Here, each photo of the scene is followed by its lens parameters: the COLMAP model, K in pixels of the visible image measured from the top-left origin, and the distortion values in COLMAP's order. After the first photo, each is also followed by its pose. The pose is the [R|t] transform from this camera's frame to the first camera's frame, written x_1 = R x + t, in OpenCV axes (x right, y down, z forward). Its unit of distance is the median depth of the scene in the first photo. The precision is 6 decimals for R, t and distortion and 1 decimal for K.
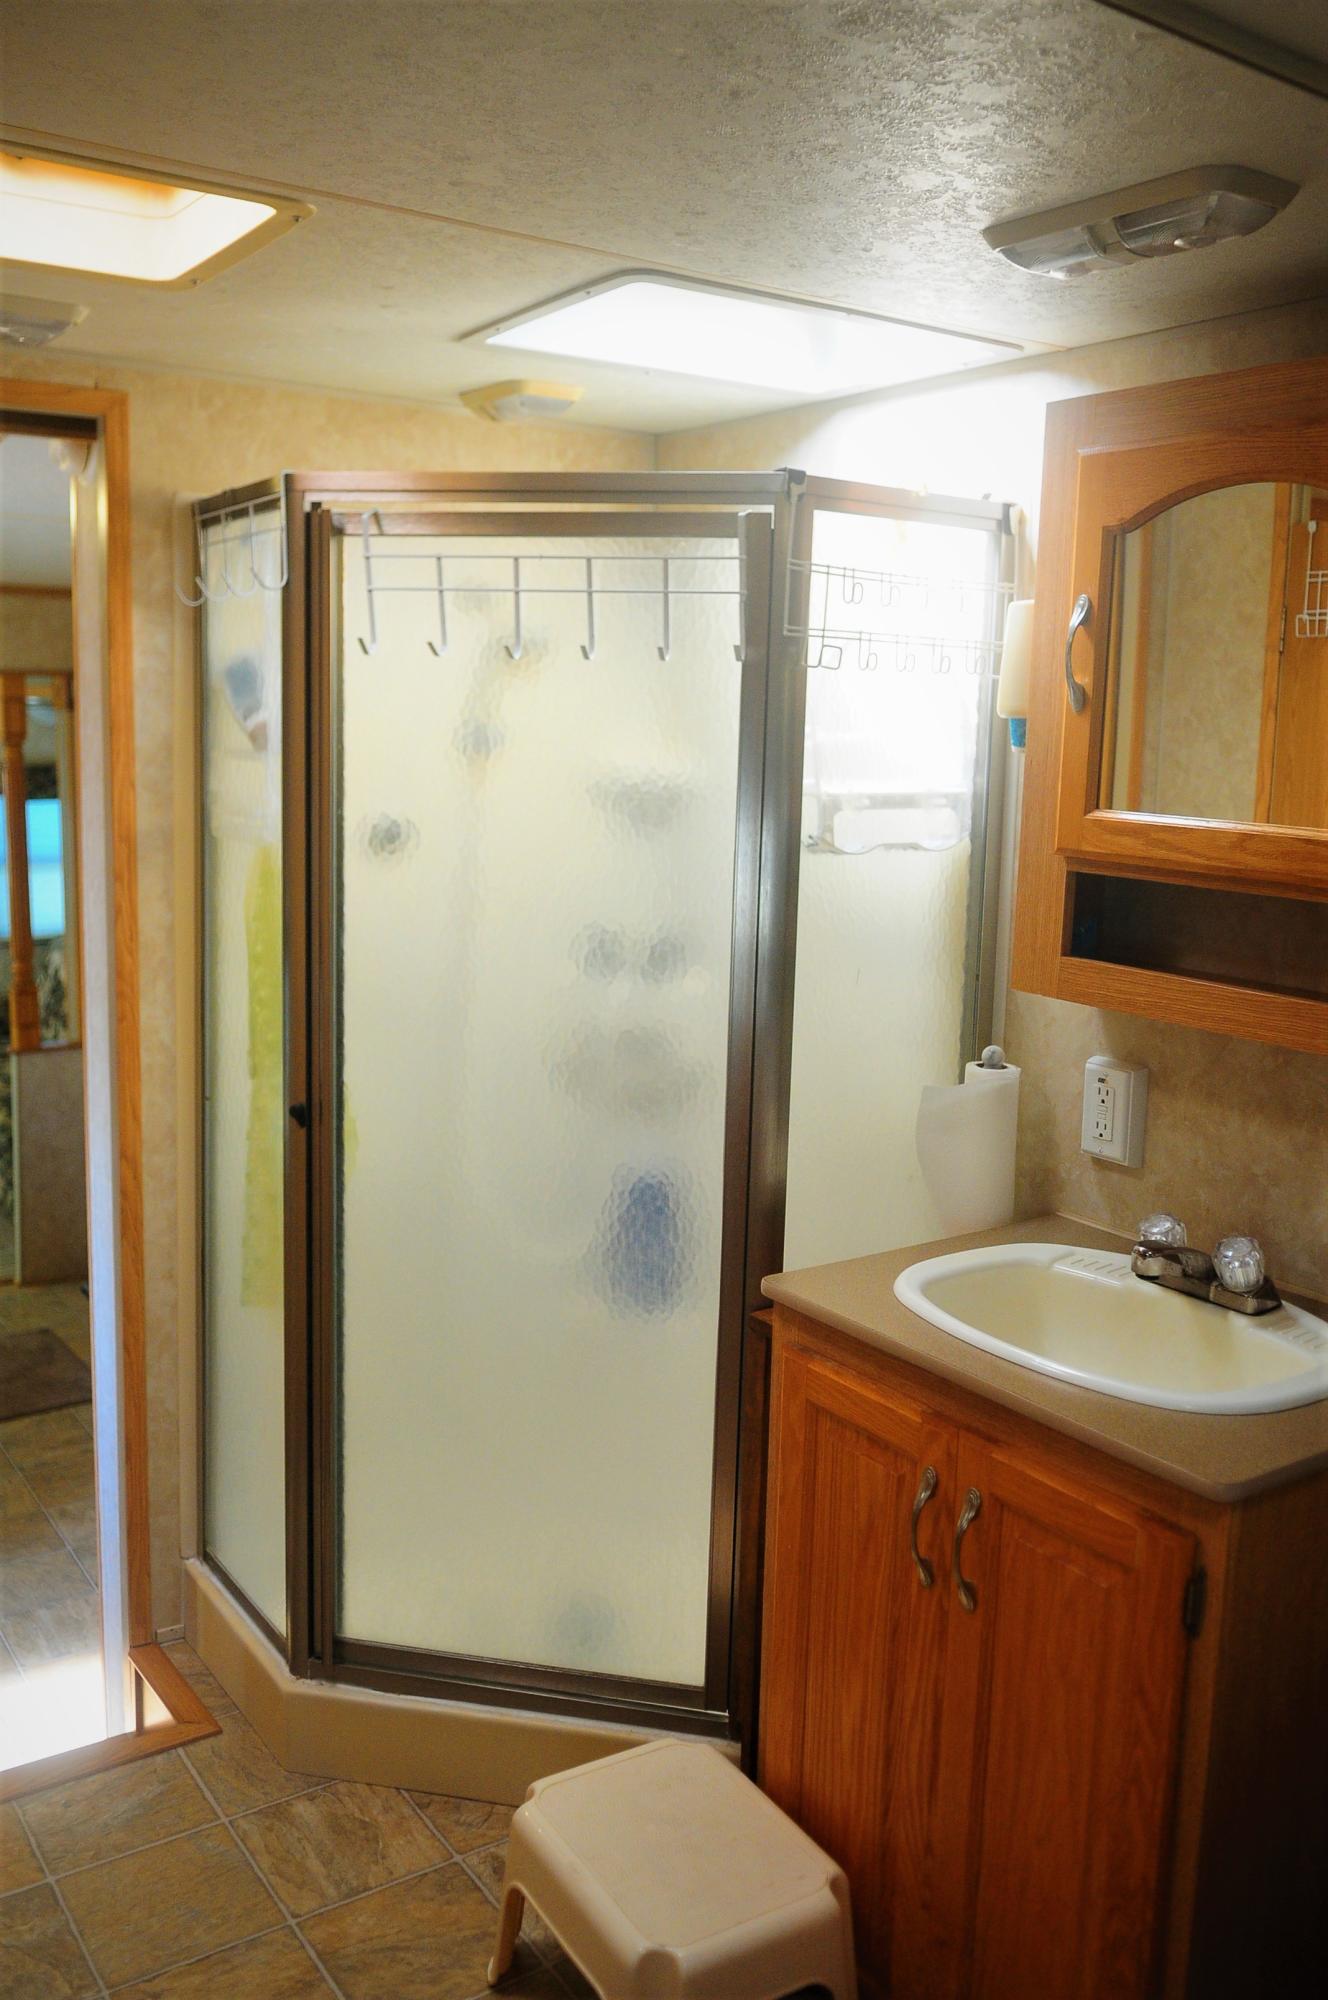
lens RADIAL K [[1683.3, 0, 664.0], [0, 1683.3, 1000.0], [0, 0, 1]] dist [-0.020528, -0.014025]
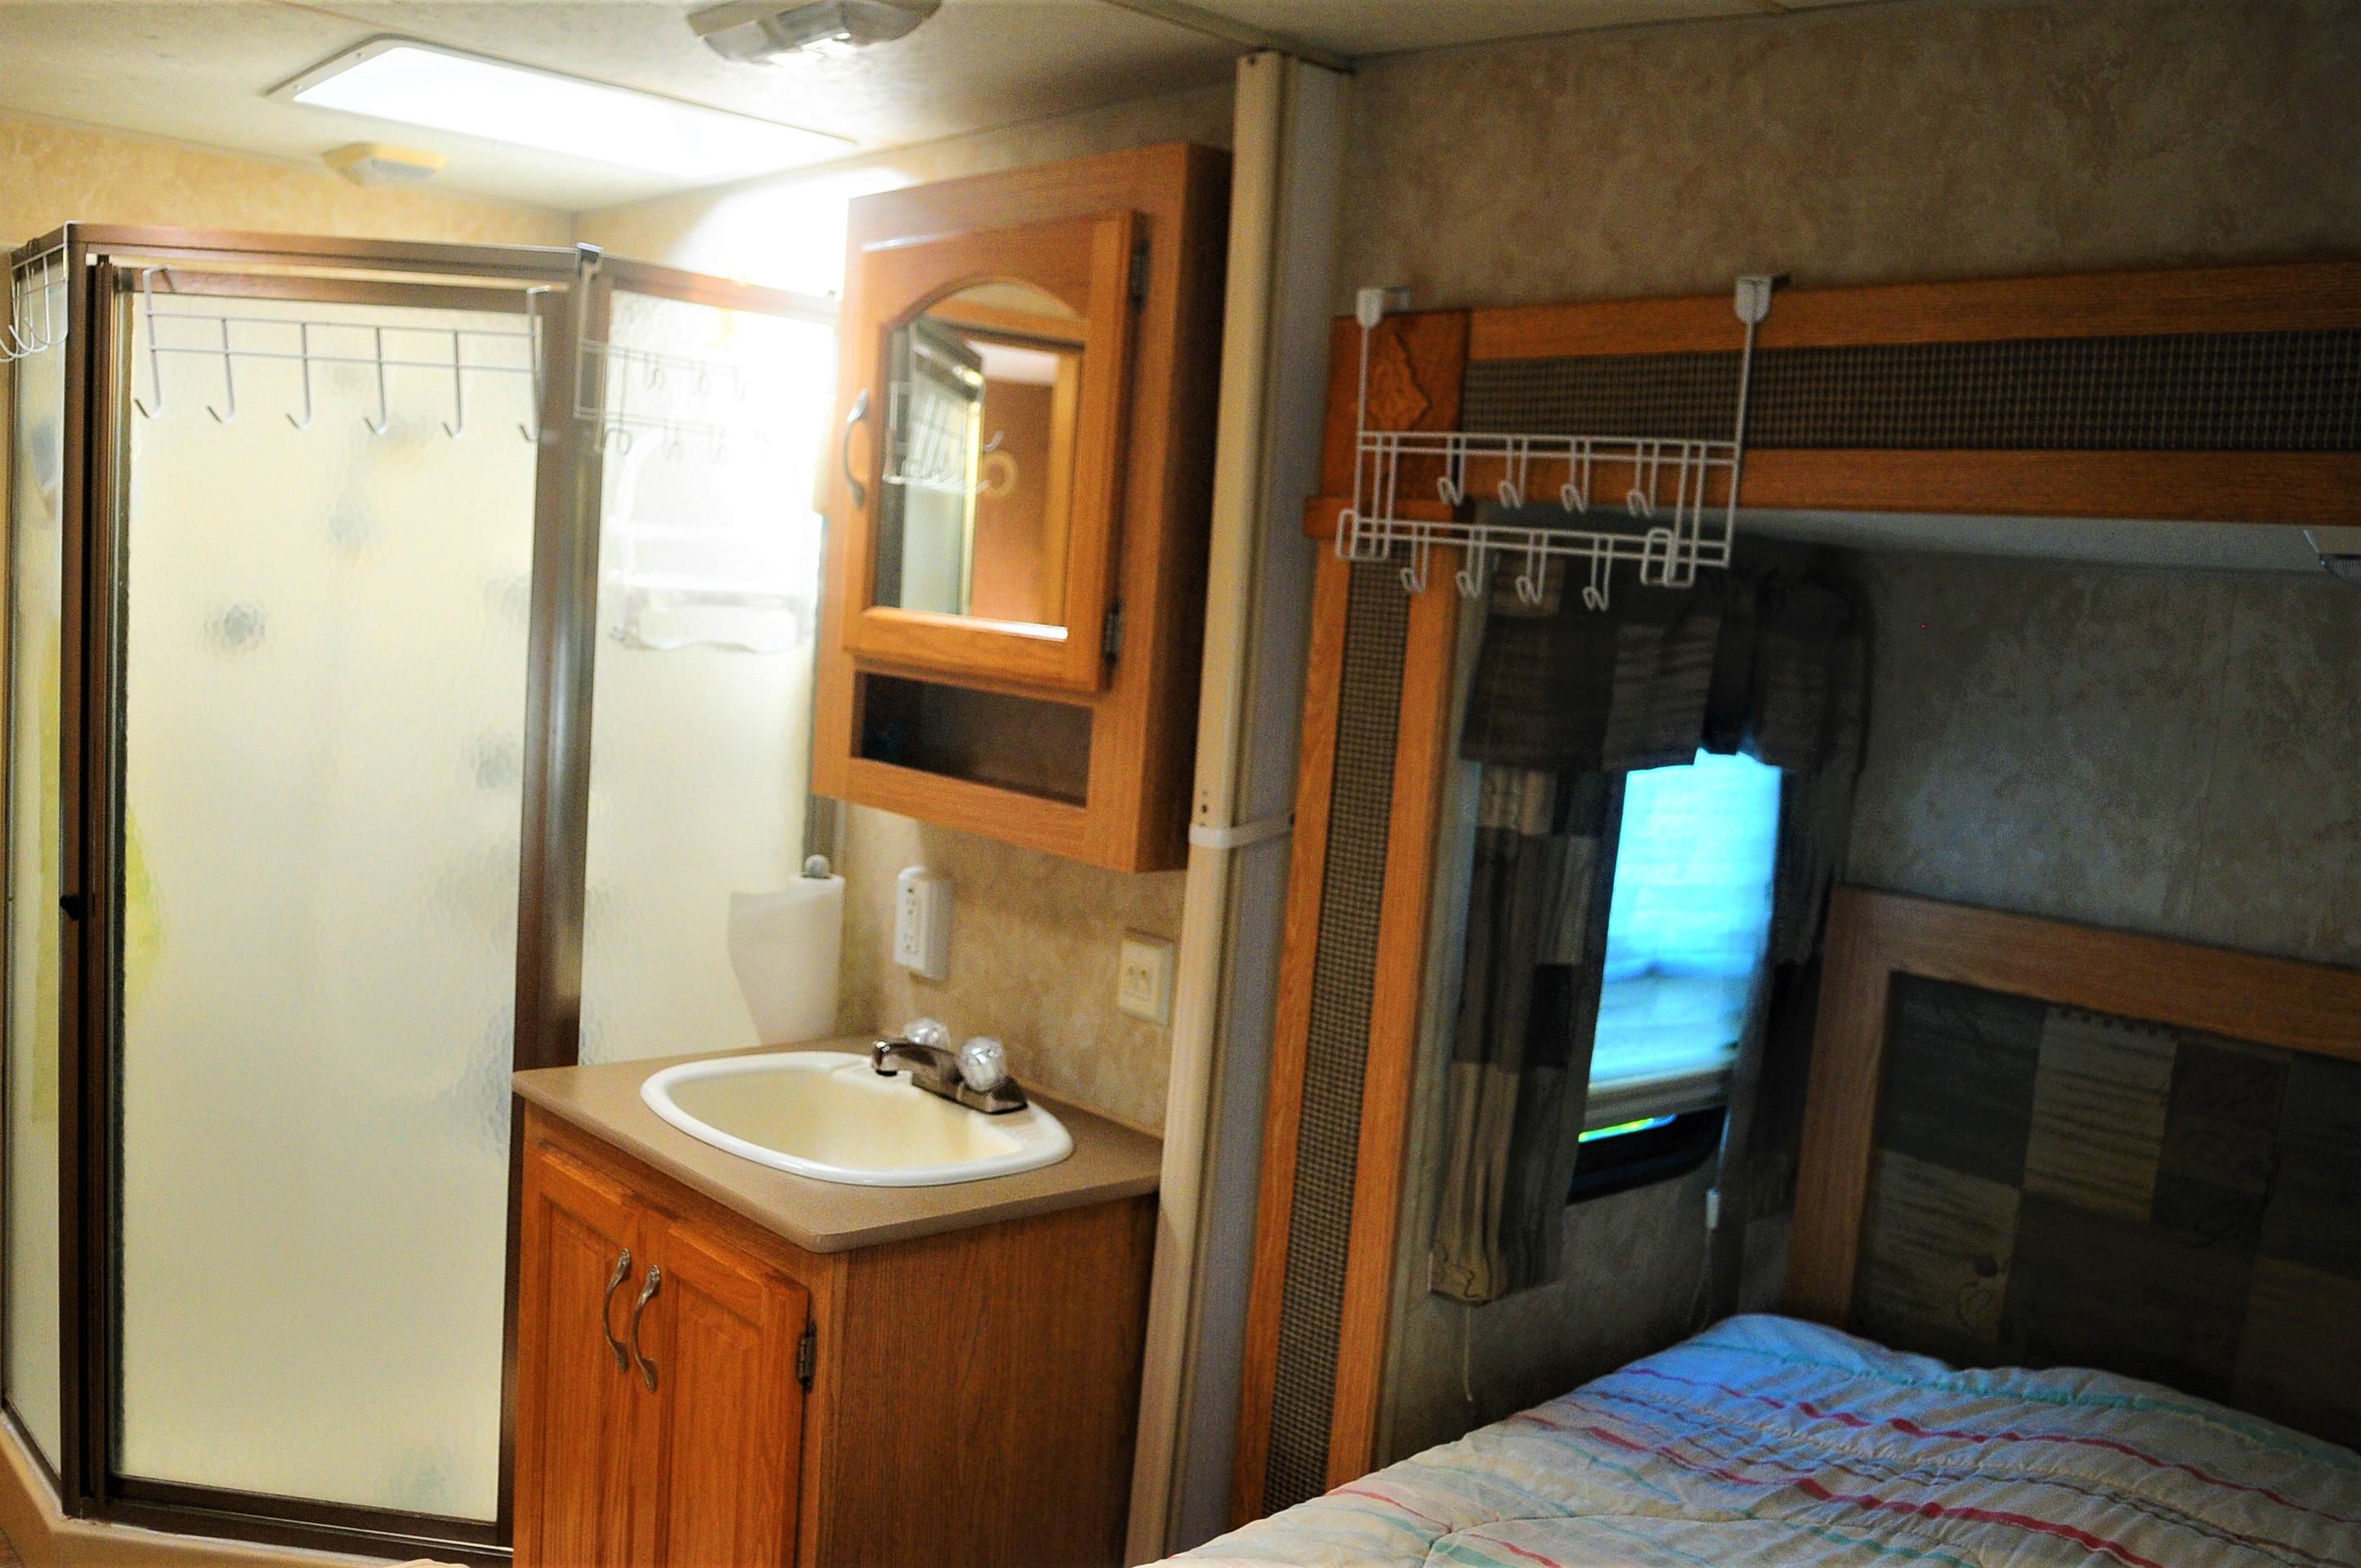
lens RADIAL K [[2010.7, 0, 1177.7], [0, 2010.7, 902.8], [0, 0, 1]] dist [-0.009064, -0.051099]
pose [[0.993235, 0.032315, 0.111533, 0.297391], [-0.031301, 0.999451, -0.010832, 0.065476], [-0.111822, 0.007268, 0.993702, -0.190858]]
